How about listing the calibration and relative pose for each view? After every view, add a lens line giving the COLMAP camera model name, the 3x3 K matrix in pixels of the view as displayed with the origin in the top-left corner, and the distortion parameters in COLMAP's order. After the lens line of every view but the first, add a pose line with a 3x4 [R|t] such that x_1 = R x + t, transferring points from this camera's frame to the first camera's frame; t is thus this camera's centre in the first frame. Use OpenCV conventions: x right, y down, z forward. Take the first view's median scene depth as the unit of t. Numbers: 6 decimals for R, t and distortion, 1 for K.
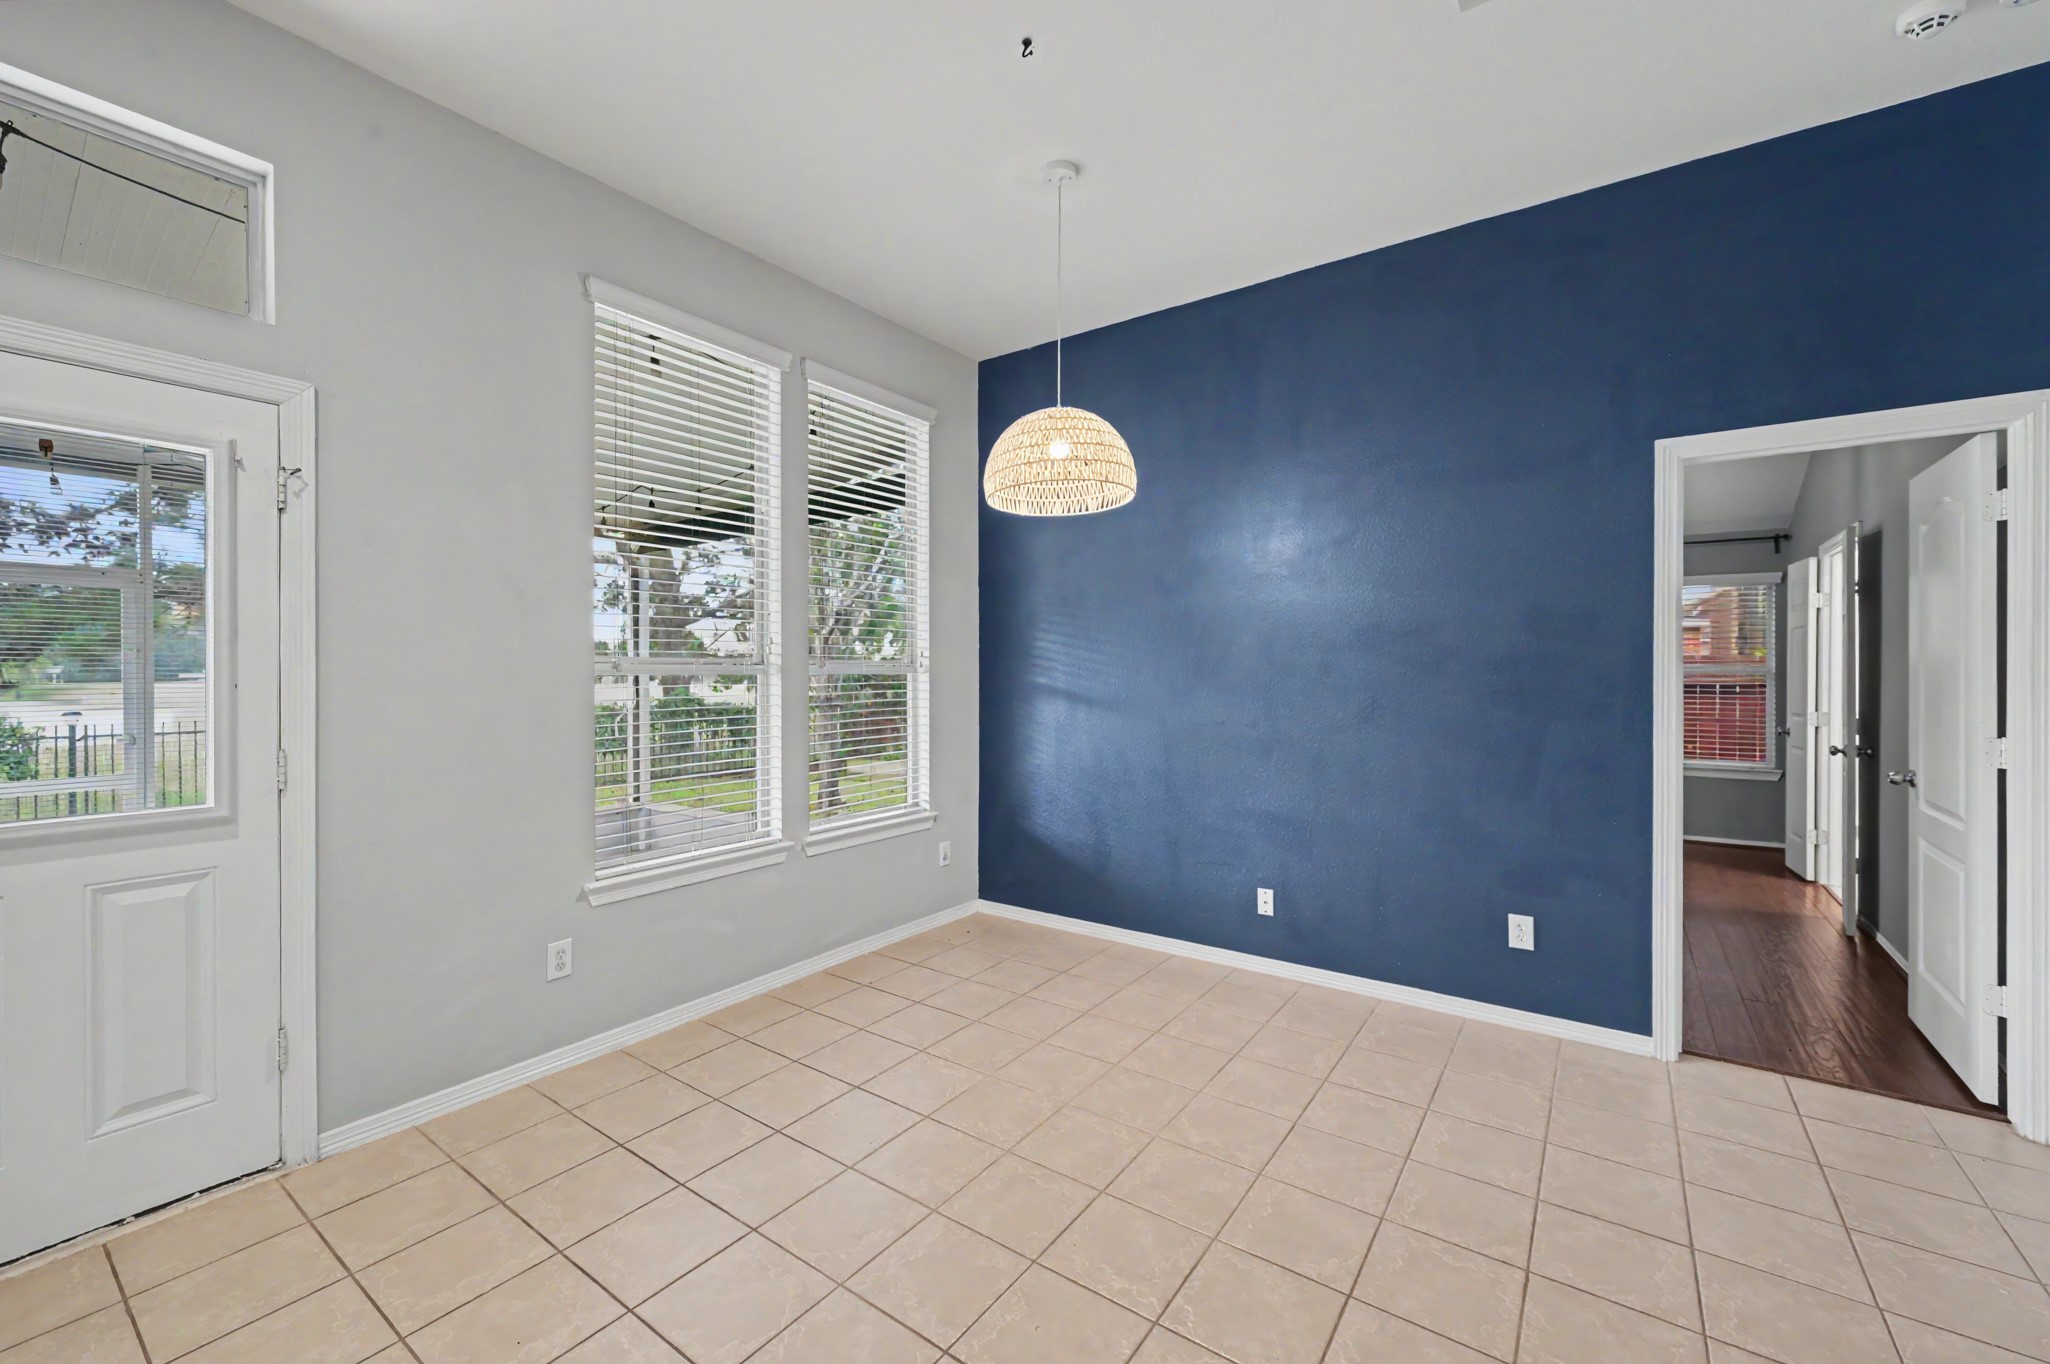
lens RADIAL K [[819.1, 0, 1034.9], [0, 819.1, 672.9], [0, 0, 1]] dist [0.000973, -0.000029]
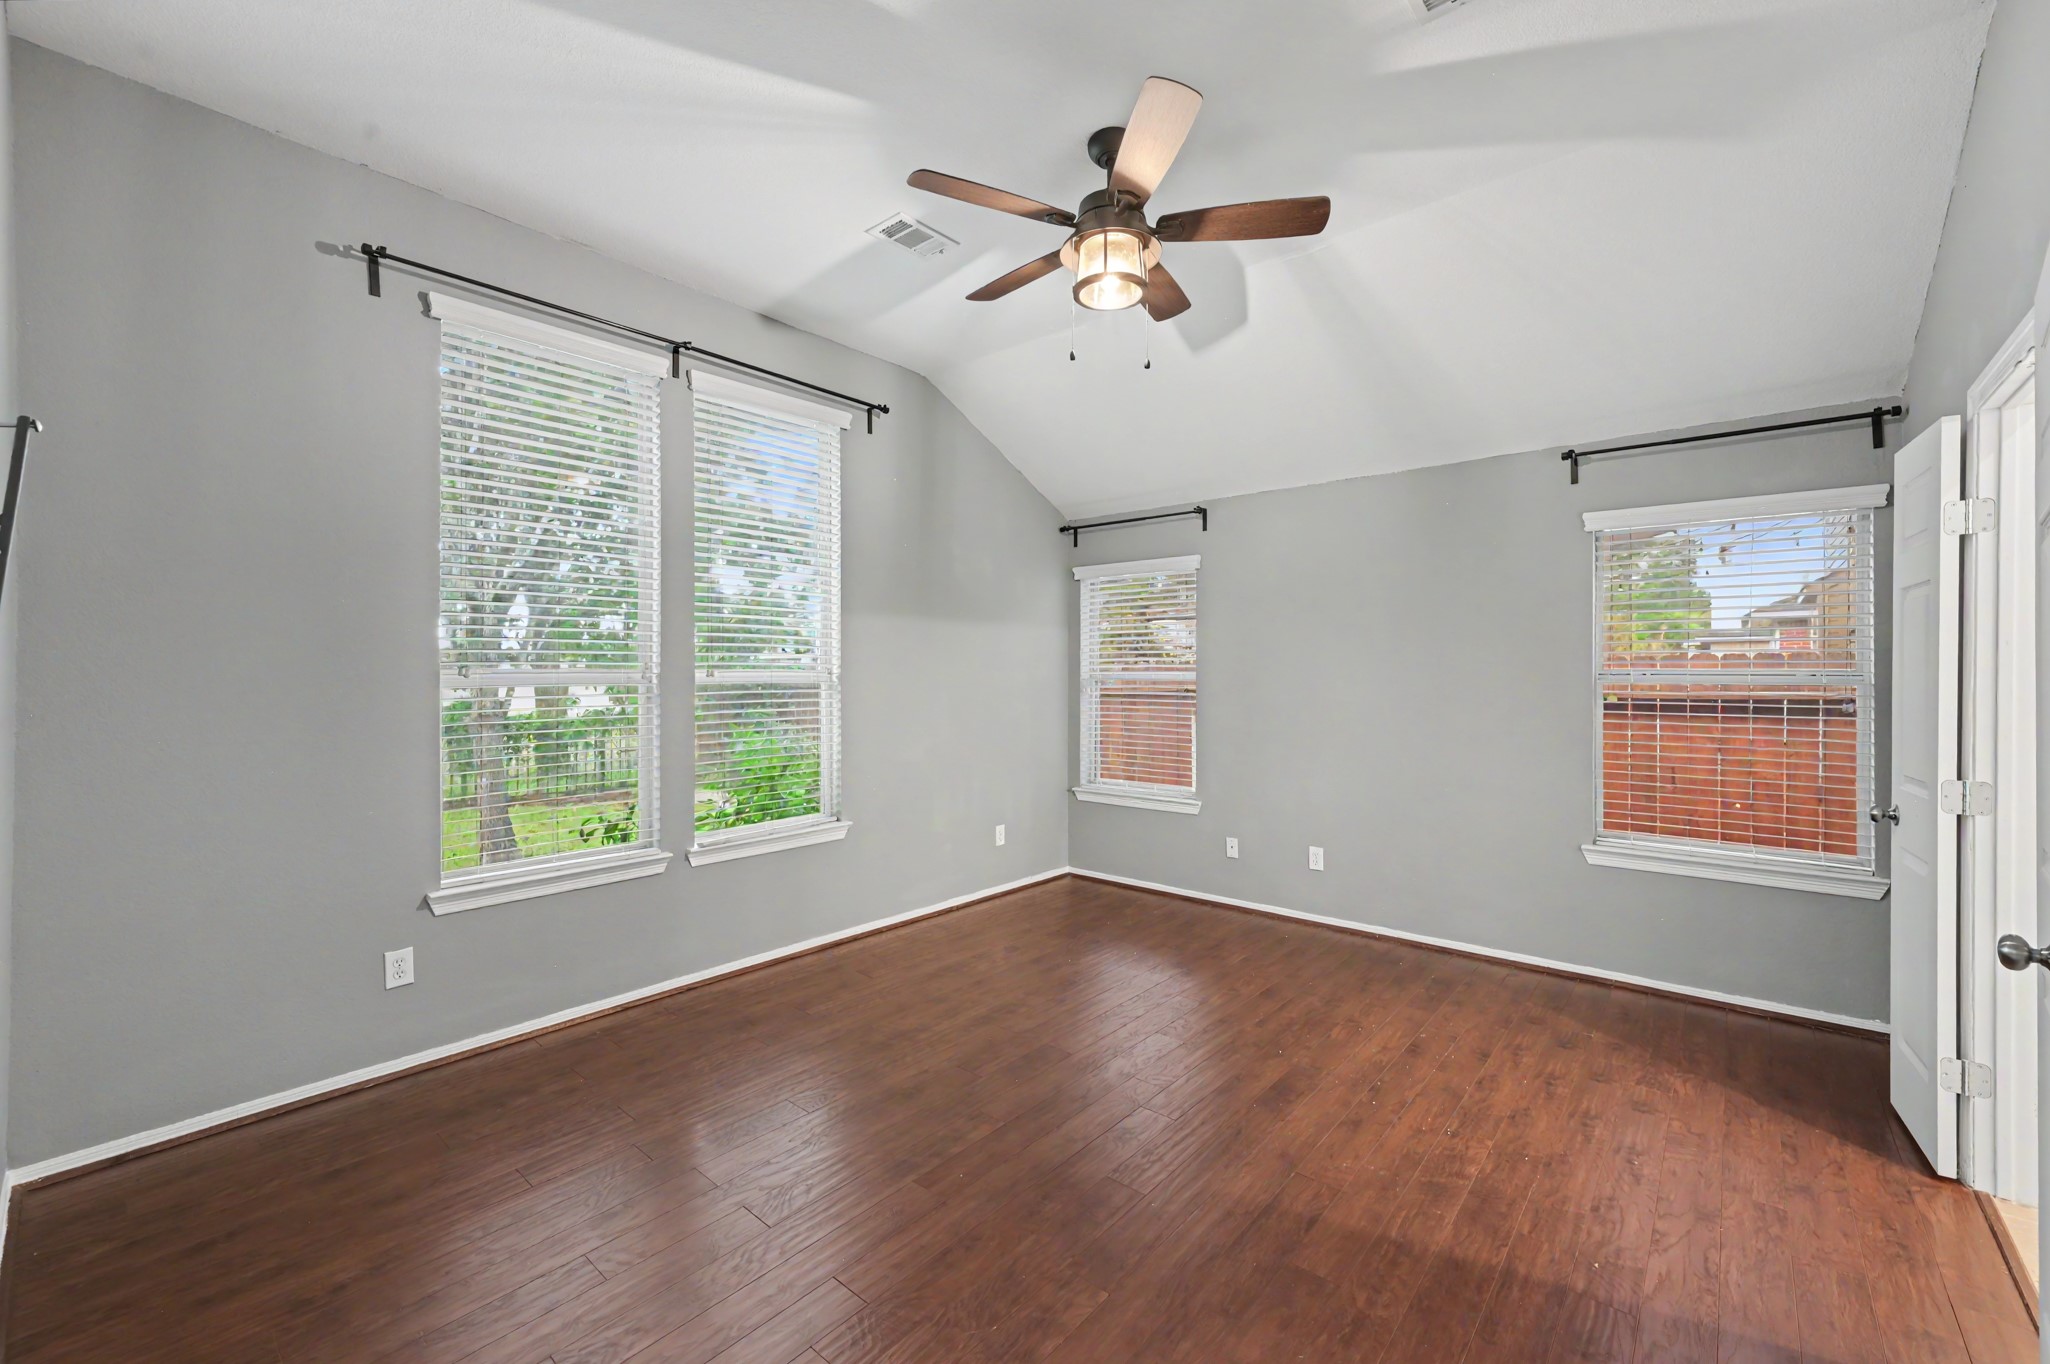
lens RADIAL K [[812.0, 0, 1030.1], [0, 812.0, 680.5], [0, 0, 1]] dist [0.000677, -0.000090]
pose [[0.995050, -0.003810, -0.099299, 0.727631], [0.003884, 0.999992, 0.000554, -0.008479], [0.099296, -0.000937, 0.995057, 0.752496]]
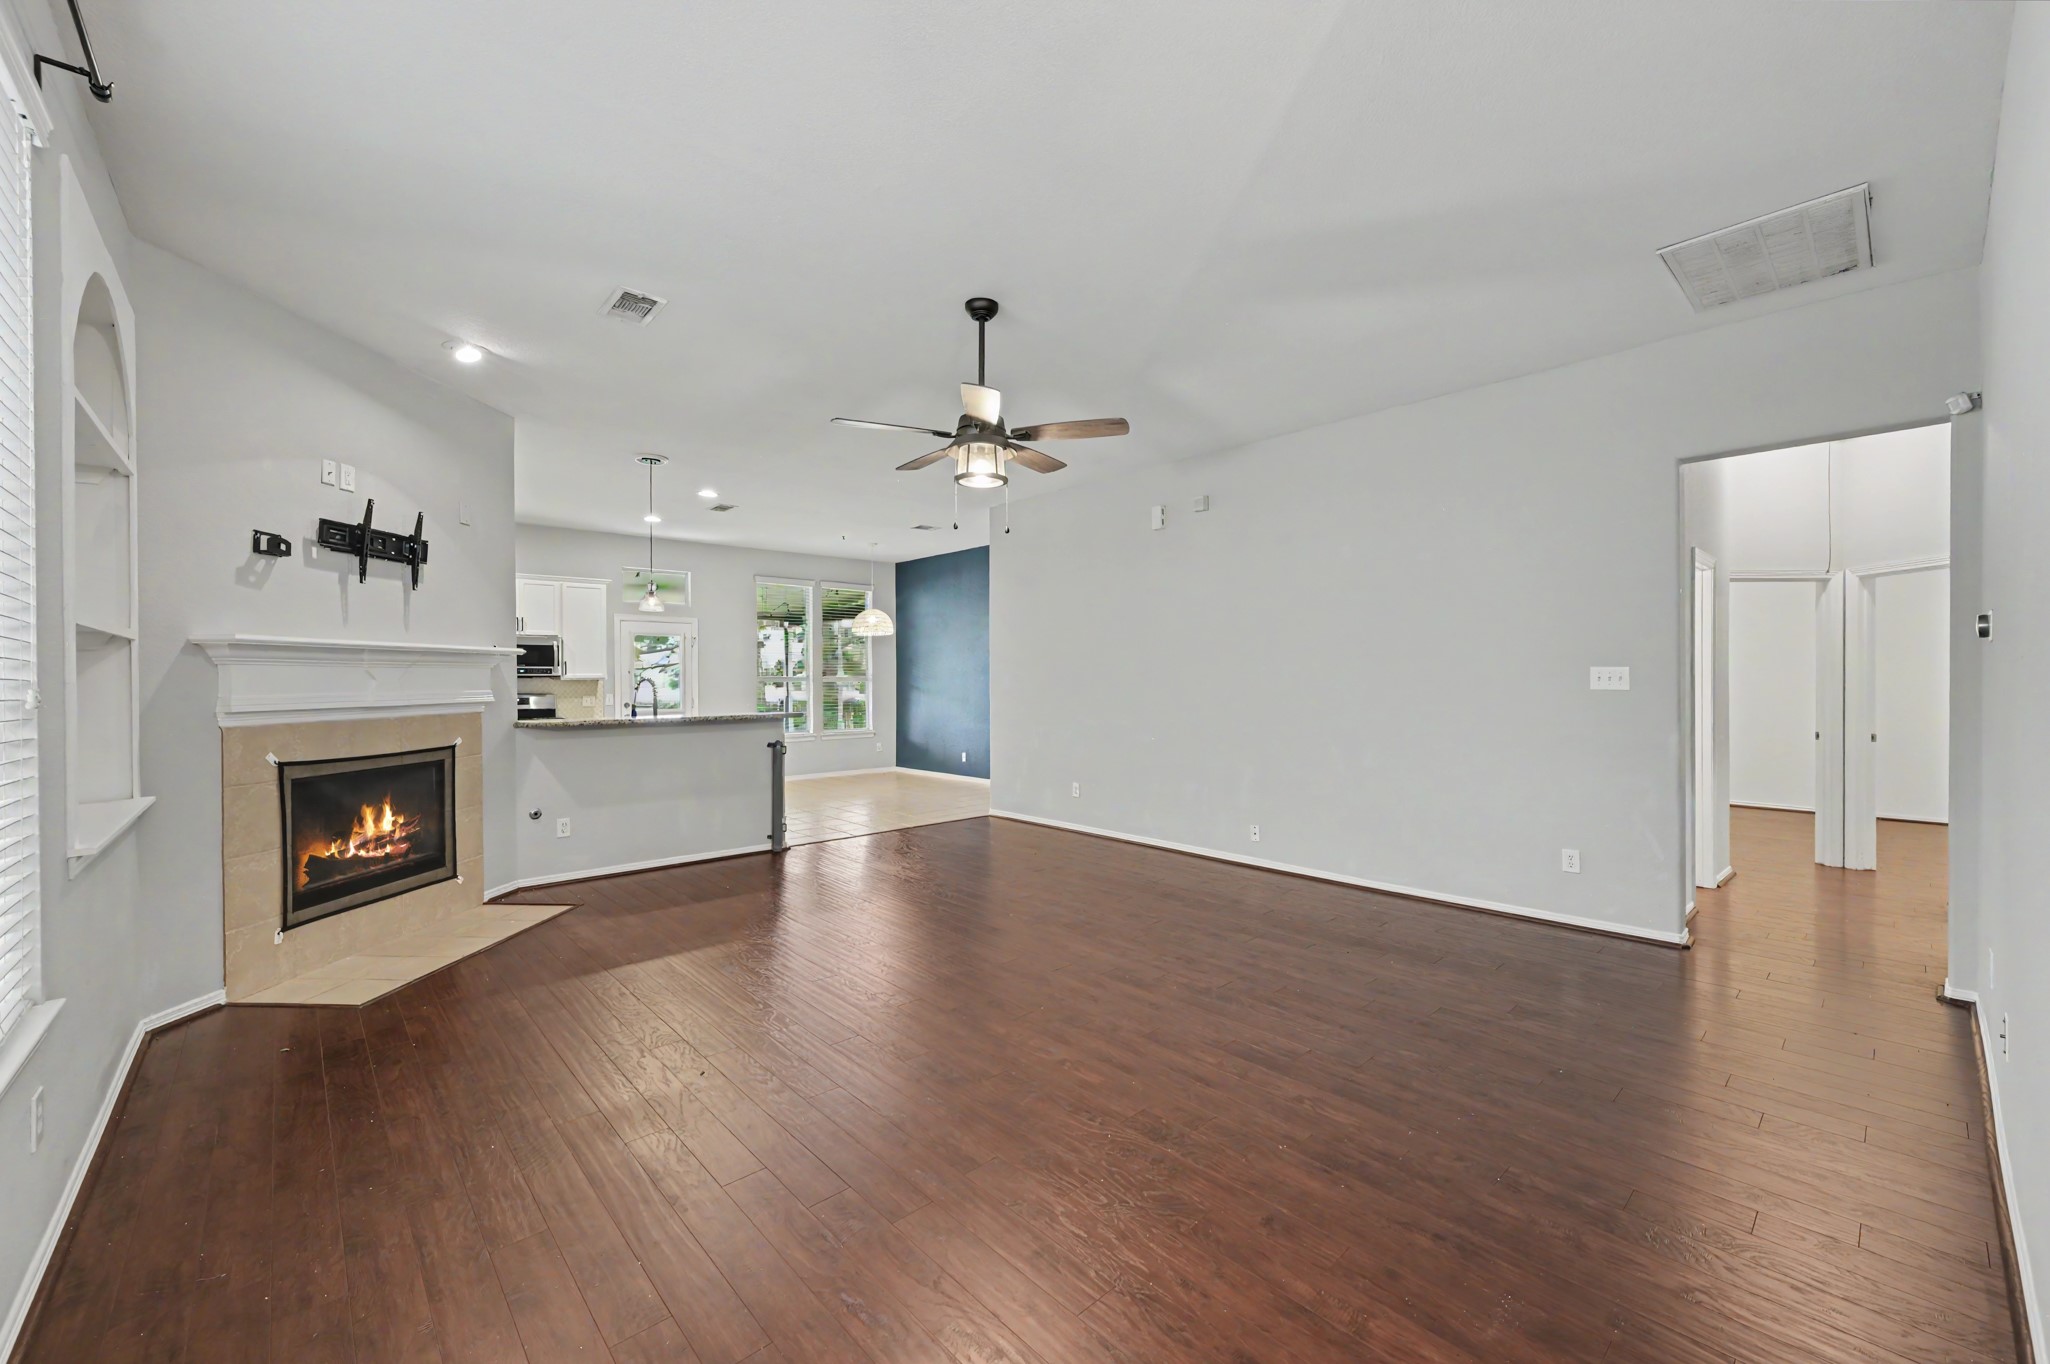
lens RADIAL K [[812.0, 0, 1030.1], [0, 812.0, 680.5], [0, 0, 1]] dist [0.000677, -0.000090]
pose [[0.976007, -0.003723, -0.217707, 1.156697], [0.003744, 0.999993, -0.000318, 0.000768], [0.217707, -0.000505, 0.976014, -1.830228]]
